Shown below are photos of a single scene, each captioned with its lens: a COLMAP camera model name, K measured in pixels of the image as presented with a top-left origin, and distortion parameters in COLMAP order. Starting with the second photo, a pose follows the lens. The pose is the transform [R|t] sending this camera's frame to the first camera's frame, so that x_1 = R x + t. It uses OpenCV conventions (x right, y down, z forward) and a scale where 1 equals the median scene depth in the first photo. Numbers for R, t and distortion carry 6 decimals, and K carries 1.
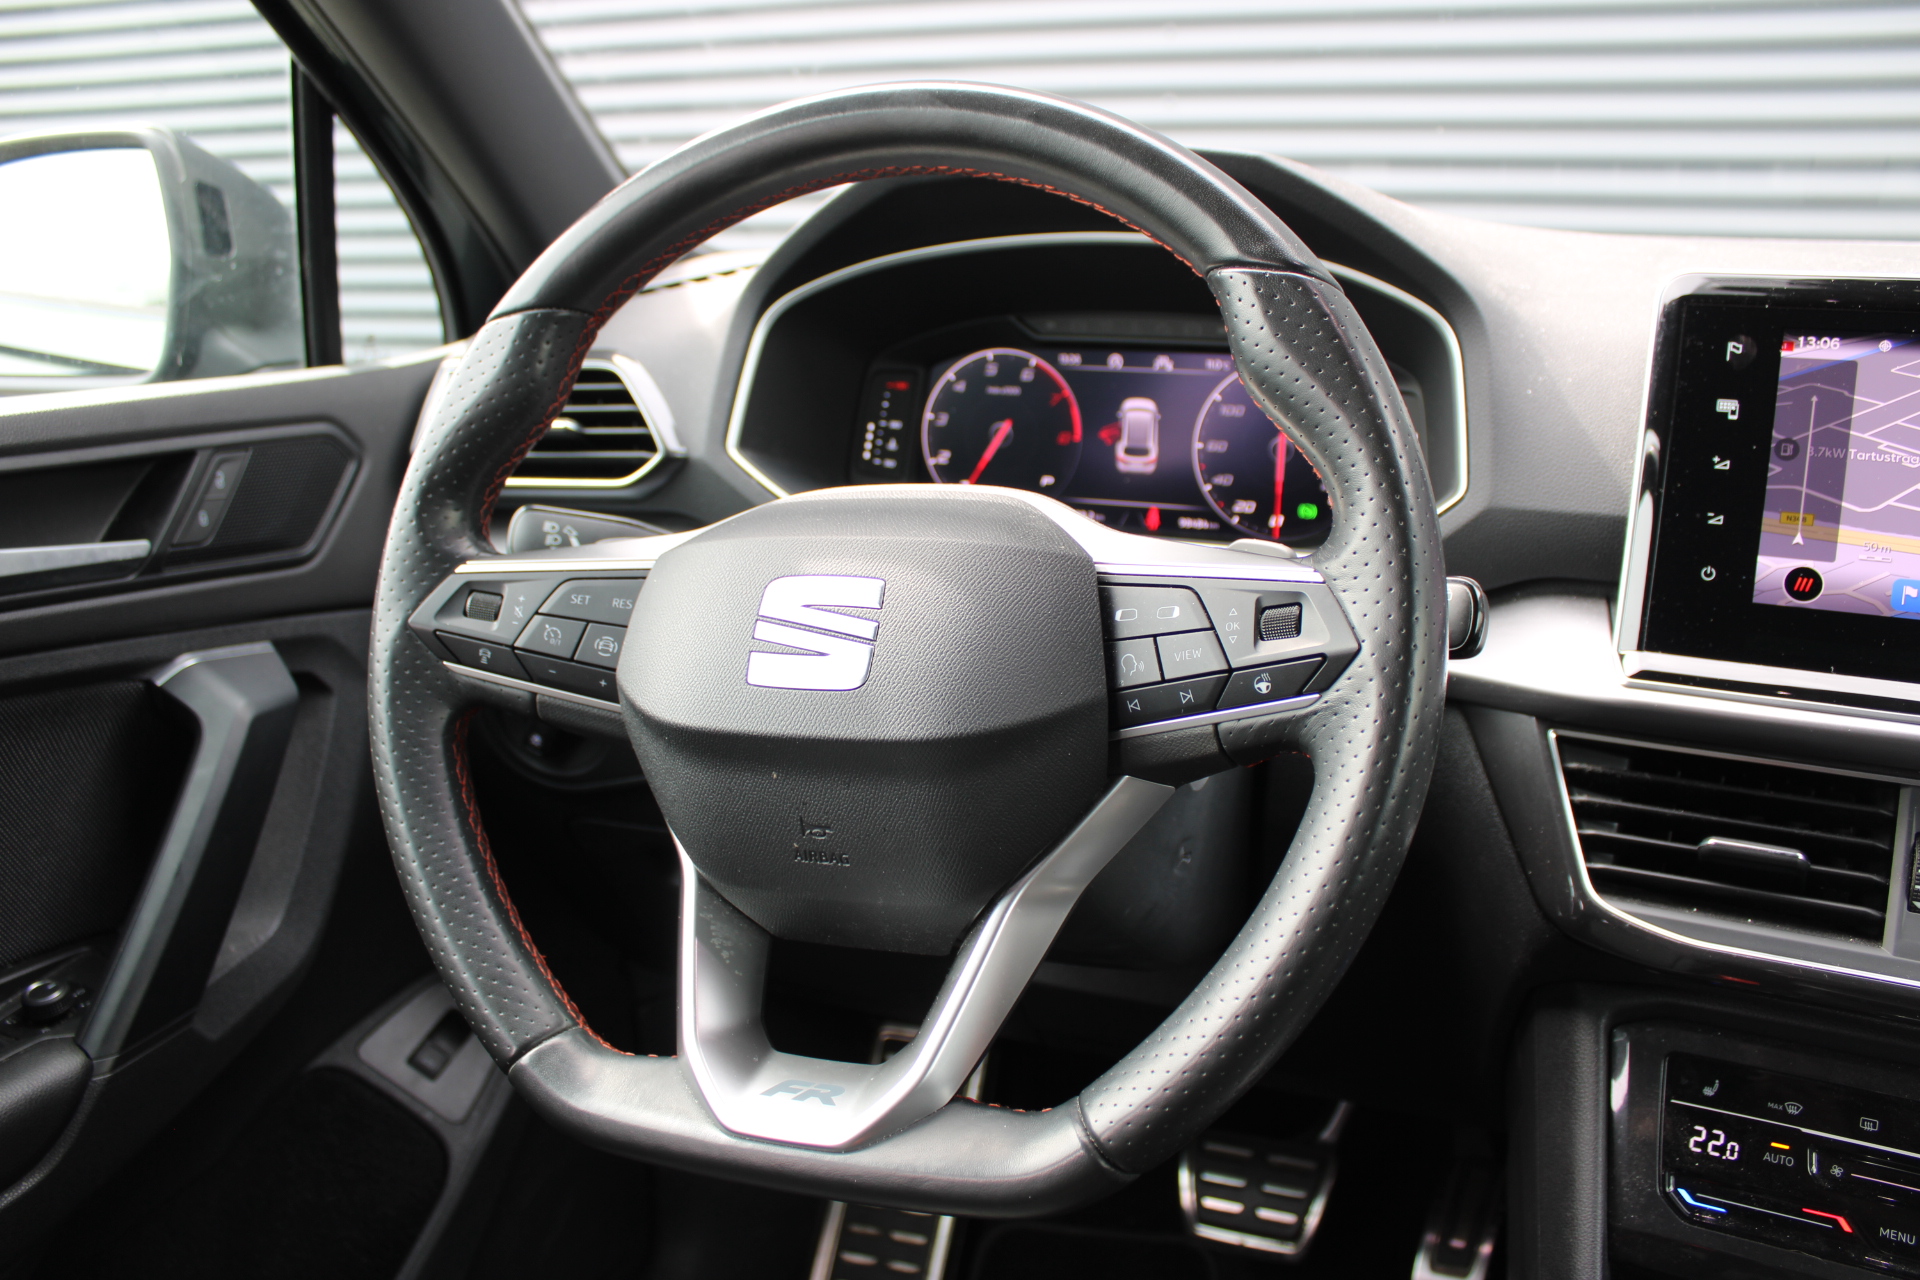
lens RADIAL K [[1570.4, 0, 947.7], [0, 1570.4, 643.8], [0, 0, 1]] dist [-0.140925, 0.078361]
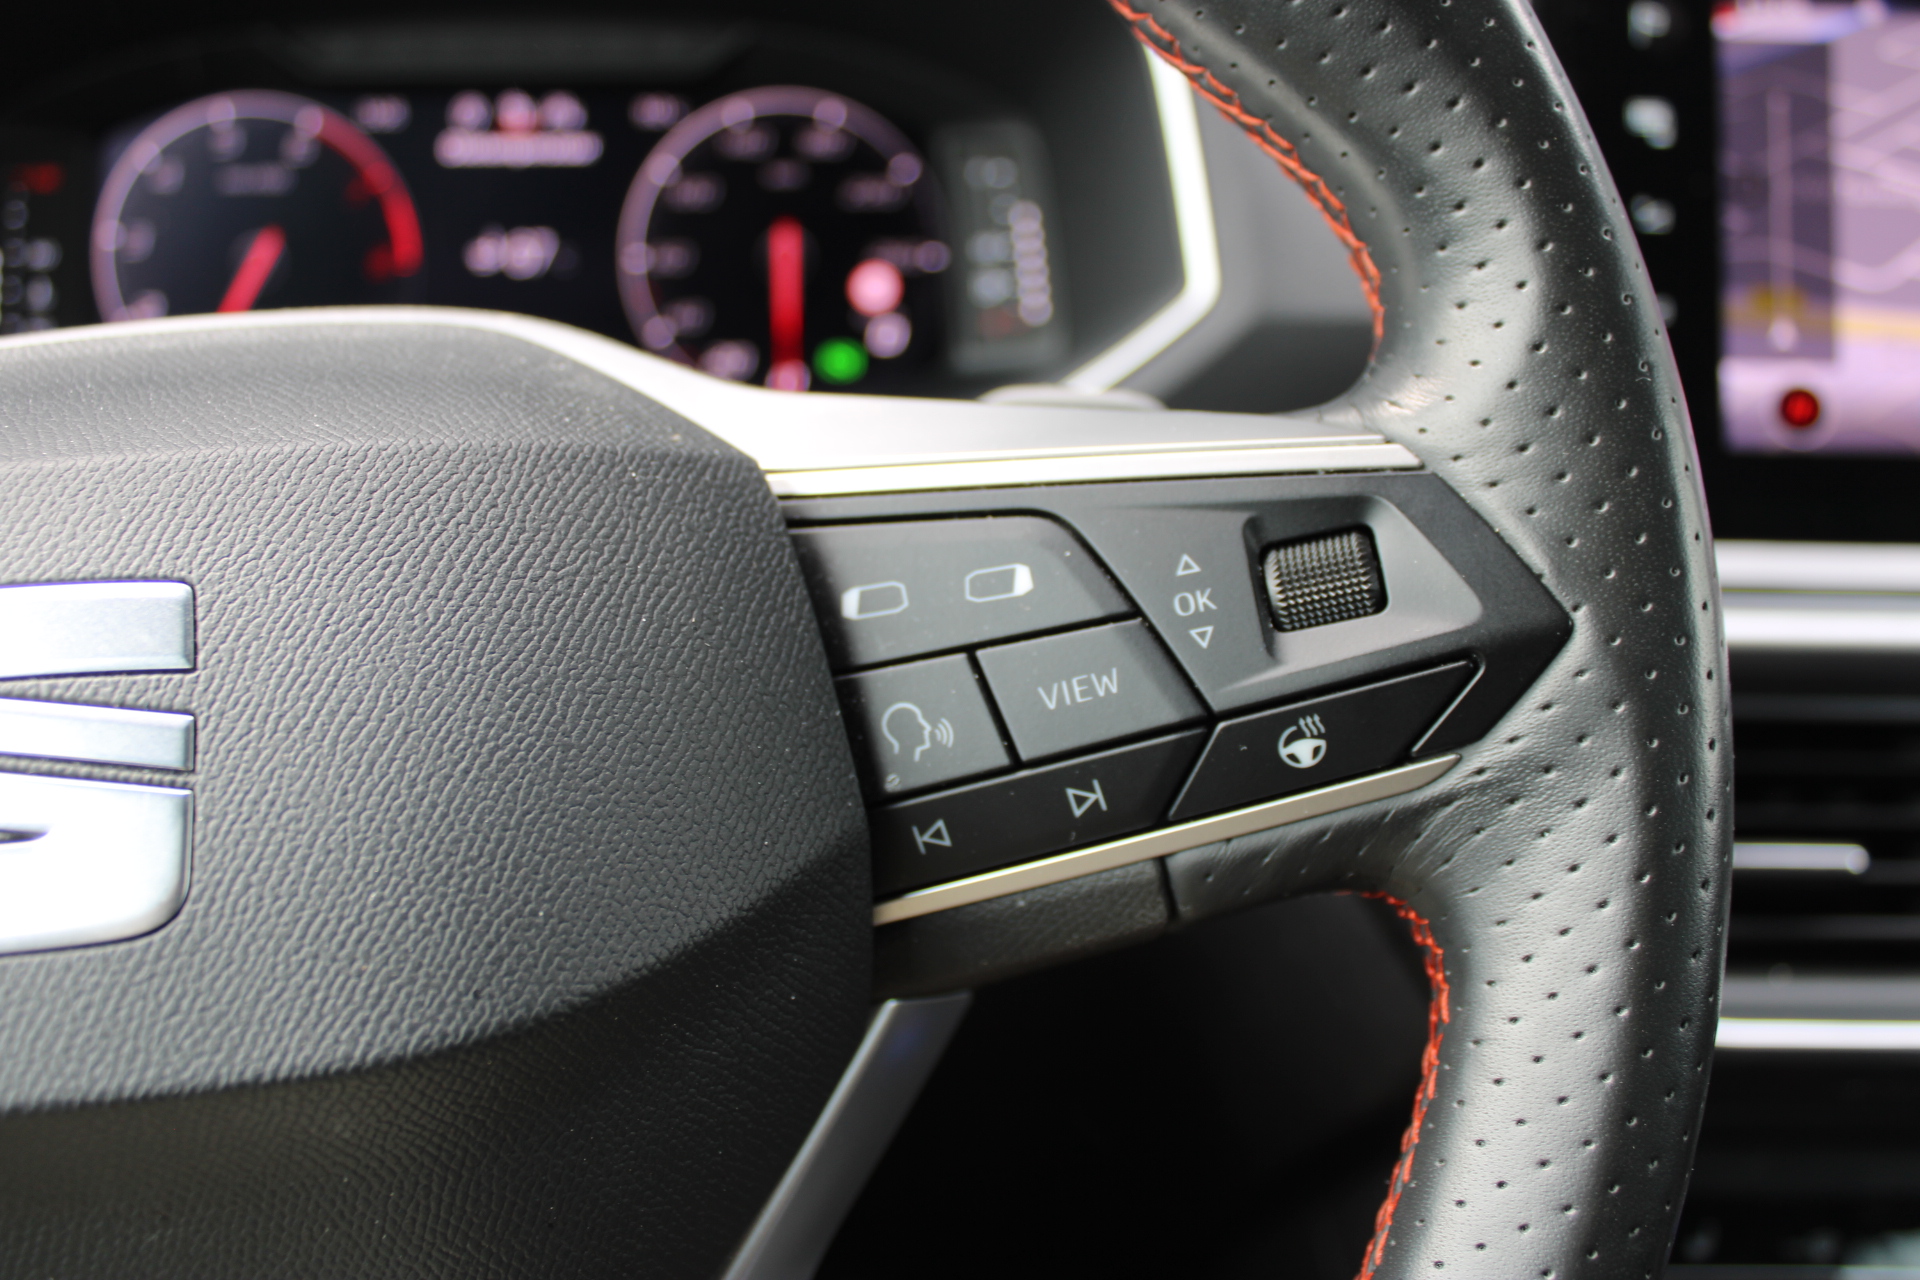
lens RADIAL K [[1859.1, 0, 962.9], [0, 1859.1, 622.4], [0, 0, 1]] dist [-0.103313, 0.000000]
pose [[0.892282, -0.120541, 0.435089, -0.054100], [0.107391, 0.992706, 0.054790, -0.030430], [-0.438520, -0.002163, 0.898719, 0.502324]]
